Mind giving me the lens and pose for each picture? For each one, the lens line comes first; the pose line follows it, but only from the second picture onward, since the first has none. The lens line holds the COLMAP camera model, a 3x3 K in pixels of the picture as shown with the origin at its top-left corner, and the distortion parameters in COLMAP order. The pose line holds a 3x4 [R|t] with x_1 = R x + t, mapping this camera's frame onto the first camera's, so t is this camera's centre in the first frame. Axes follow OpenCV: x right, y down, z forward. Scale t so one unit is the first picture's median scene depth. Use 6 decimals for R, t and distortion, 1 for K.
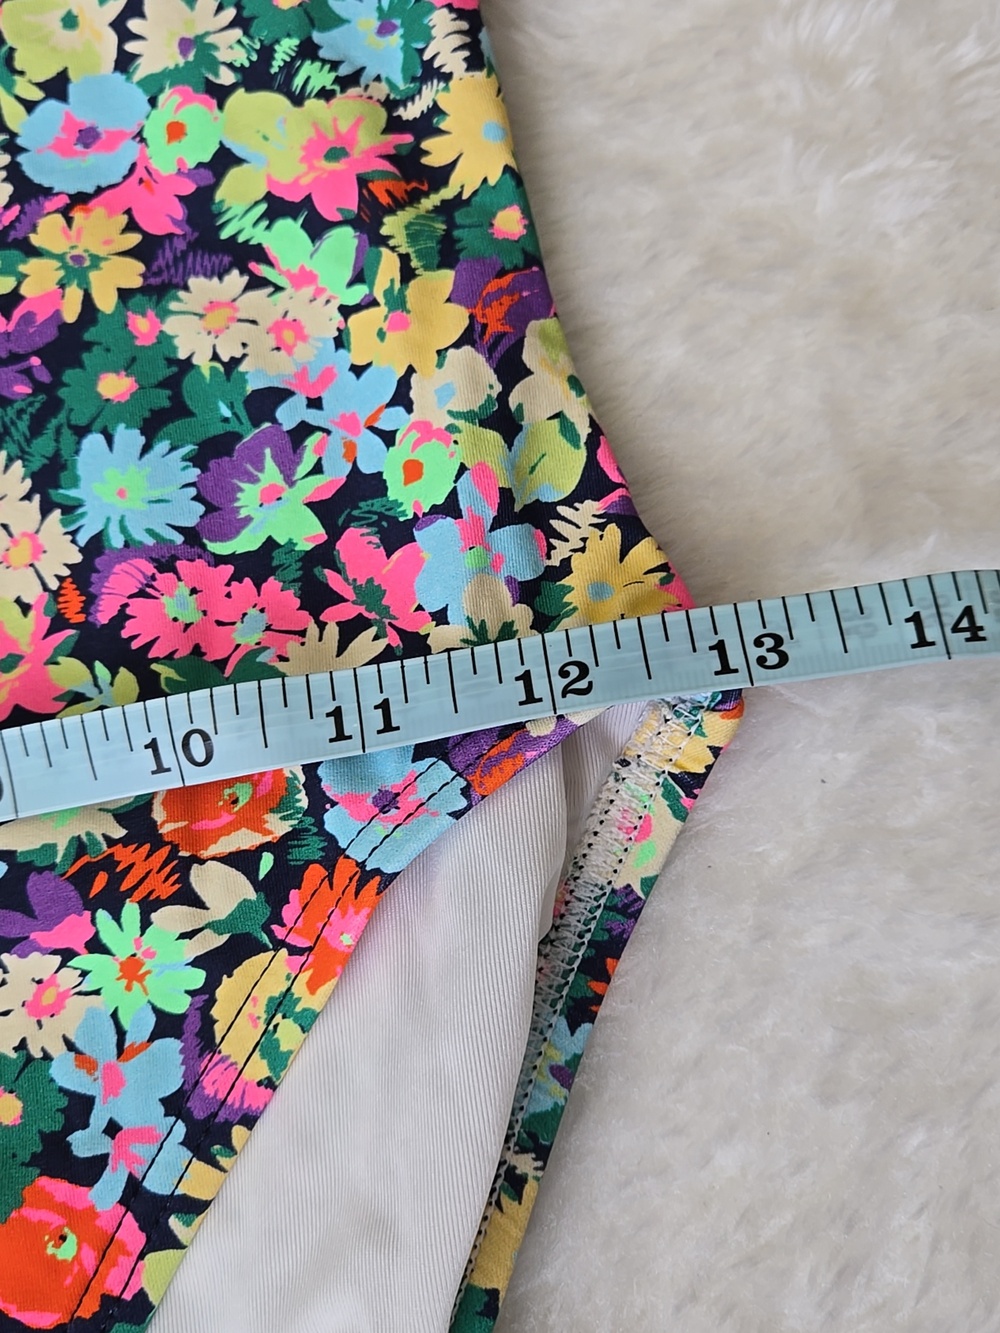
lens RADIAL K [[1525.4, 0, 474.5], [0, 1525.4, 678.6], [0, 0, 1]] dist [0.030581, 0.000000]
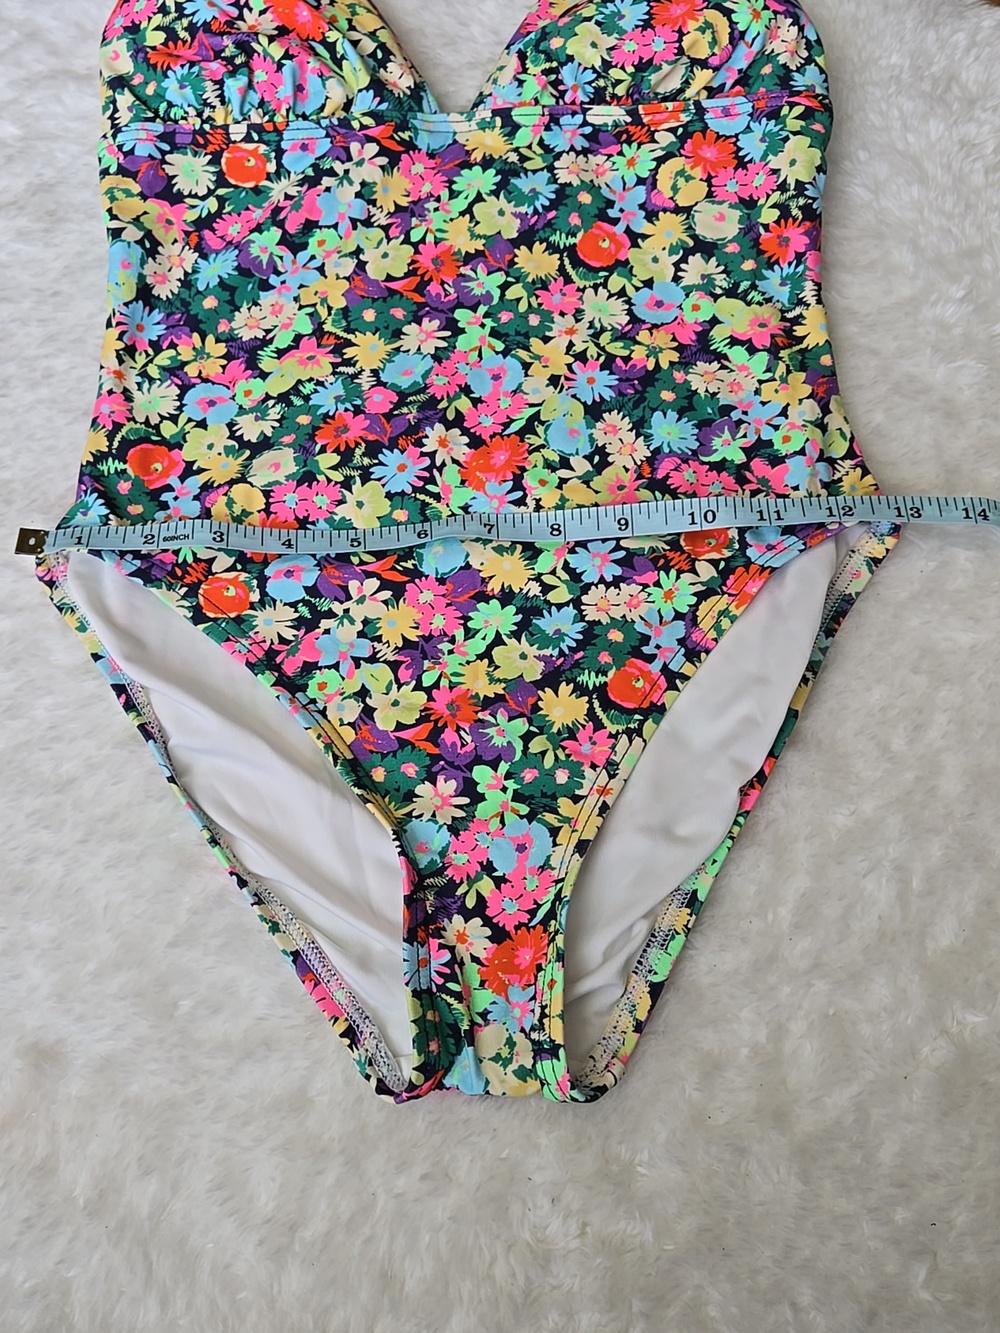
lens RADIAL K [[1525.4, 0, 445.4], [0, 1525.4, 711.0], [0, 0, 1]] dist [0.030581, 0.000000]
pose [[0.986361, 0.157821, 0.046743, -0.707882], [-0.150870, 0.980413, -0.126604, 0.794708], [-0.065809, 0.117826, 0.990851, -1.643178]]
